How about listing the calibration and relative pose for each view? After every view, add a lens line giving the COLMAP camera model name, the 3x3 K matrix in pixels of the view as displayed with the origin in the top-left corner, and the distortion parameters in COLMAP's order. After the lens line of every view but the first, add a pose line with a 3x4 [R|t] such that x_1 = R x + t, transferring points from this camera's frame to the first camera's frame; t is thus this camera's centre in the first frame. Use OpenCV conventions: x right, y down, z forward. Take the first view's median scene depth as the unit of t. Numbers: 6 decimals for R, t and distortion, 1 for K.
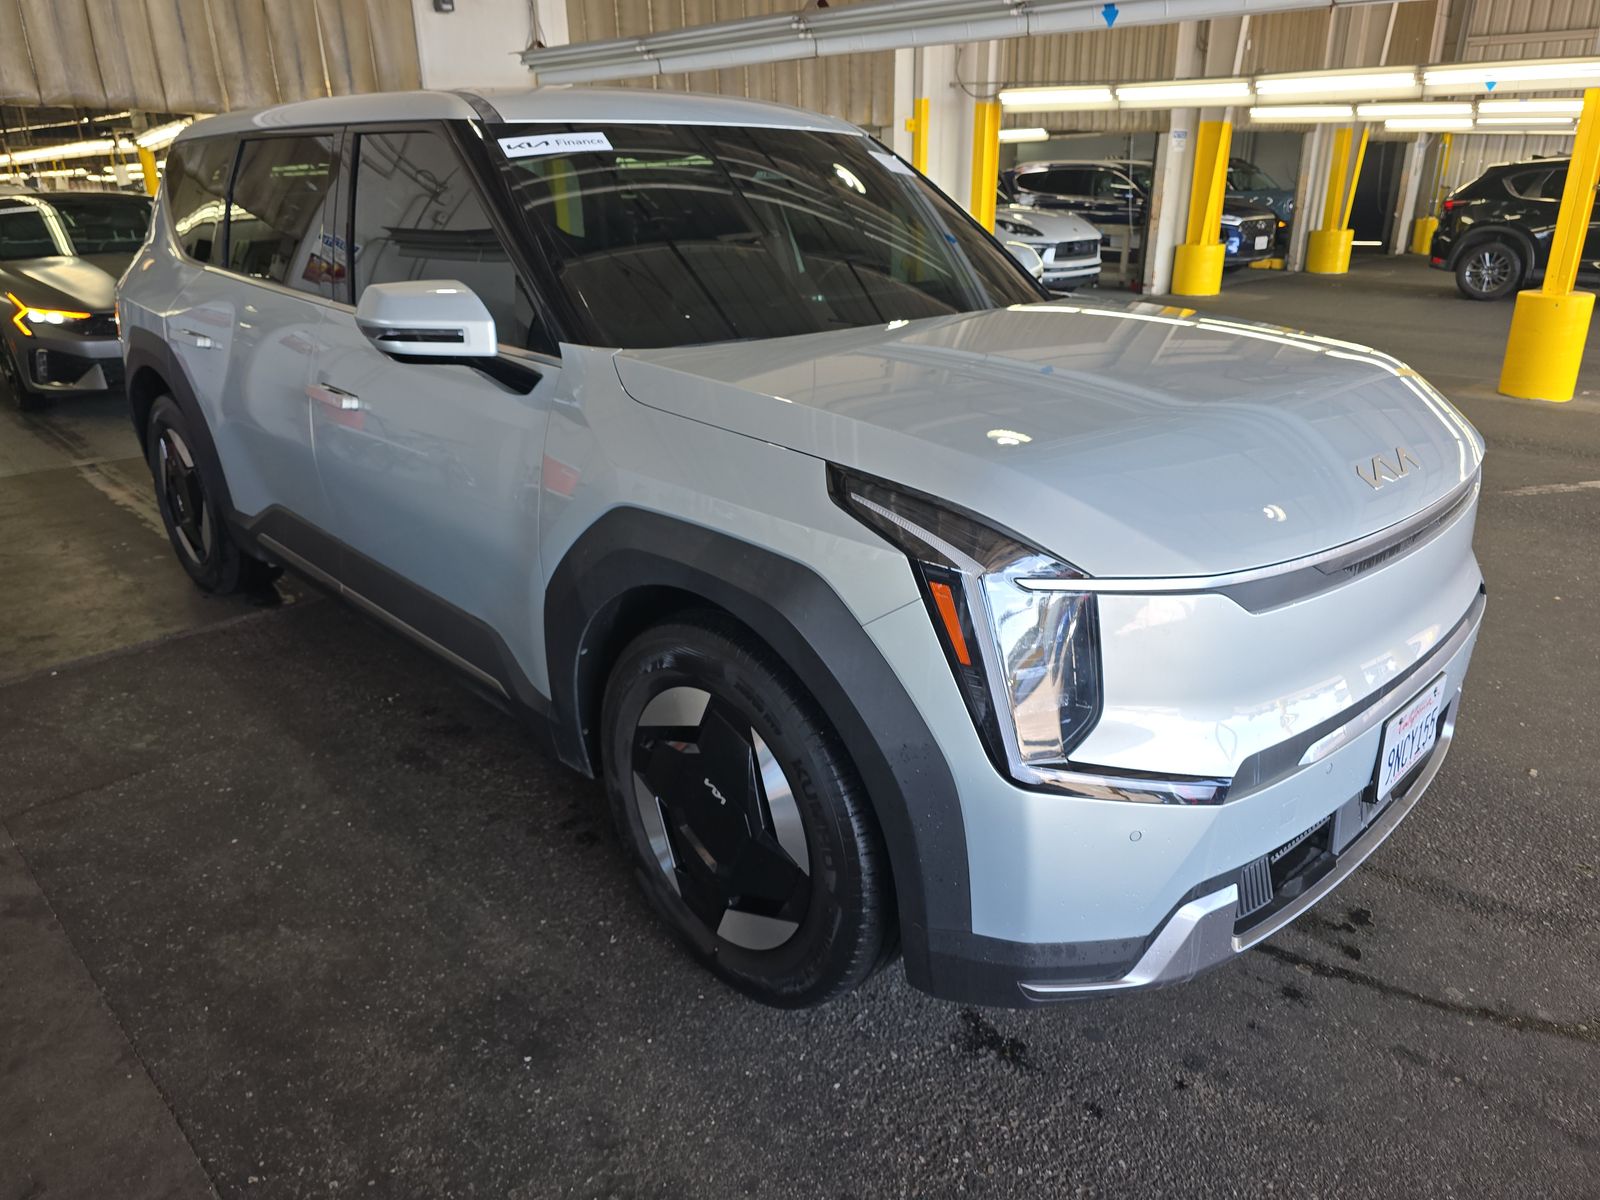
lens RADIAL K [[1069.6, 0, 804.9], [0, 1069.6, 593.8], [0, 0, 1]] dist [0.047890, -0.047541]
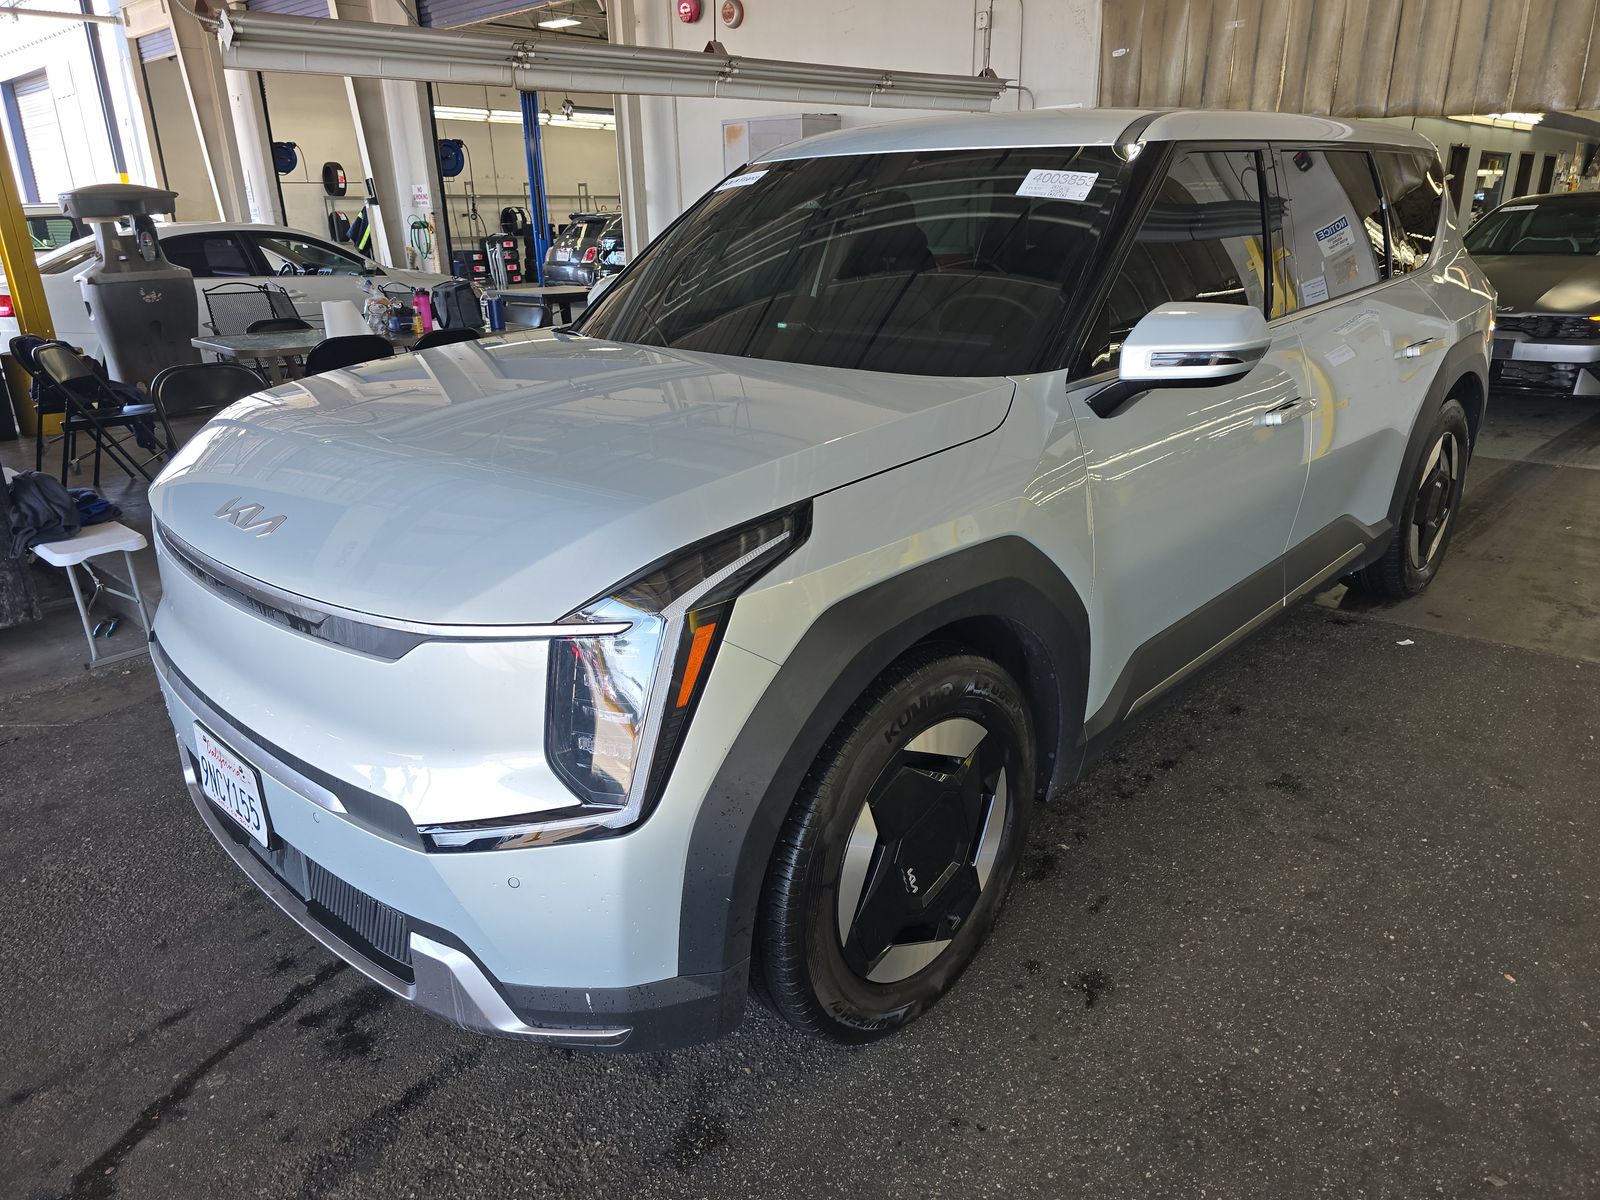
lens RADIAL K [[1069.6, 0, 804.9], [0, 1069.6, 593.8], [0, 0, 1]] dist [0.047890, -0.047541]
pose [[0.045562, 0.349300, -0.935902, 1.159246], [-0.336953, 0.887344, 0.314774, -0.413135], [0.940418, 0.301013, 0.158127, 1.023894]]
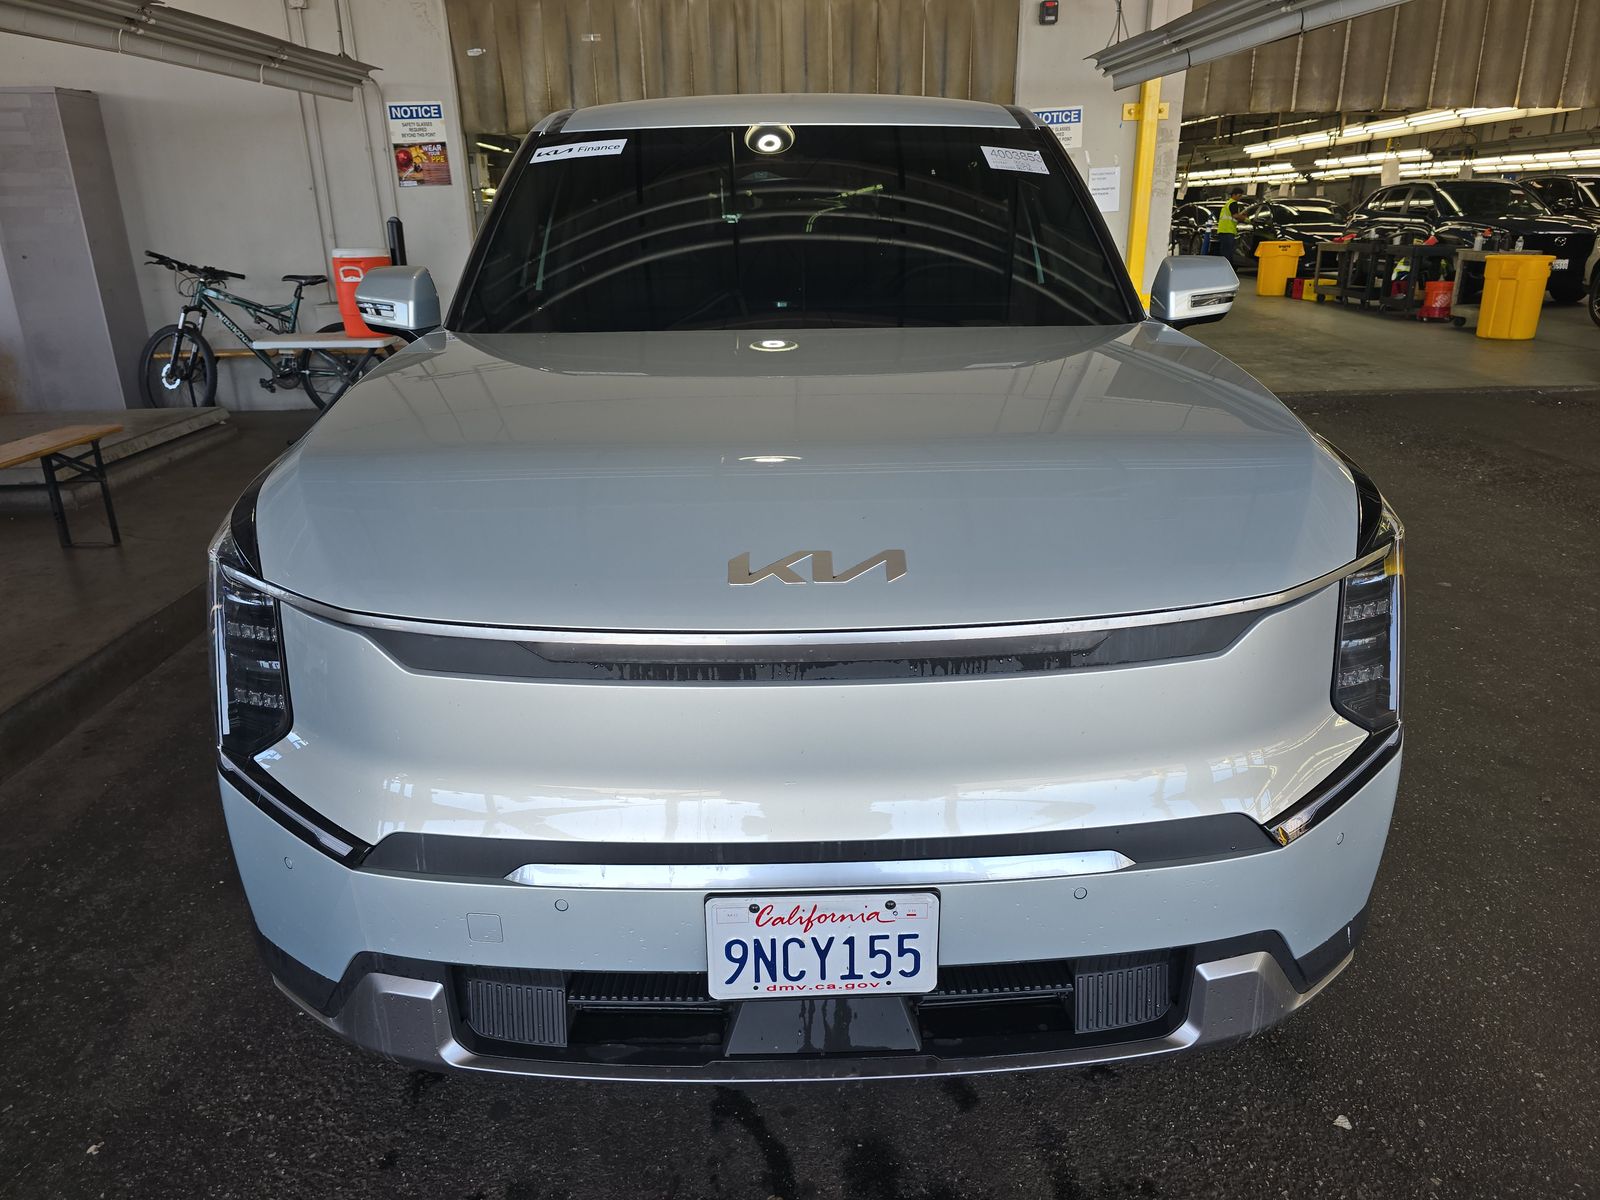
lens RADIAL K [[1069.6, 0, 804.9], [0, 1069.6, 593.8], [0, 0, 1]] dist [0.047890, -0.047541]
pose [[0.737902, 0.228460, -0.635064, 0.750720], [-0.234157, 0.969178, 0.076580, -0.114895], [0.632985, 0.092196, 0.768654, 0.337708]]
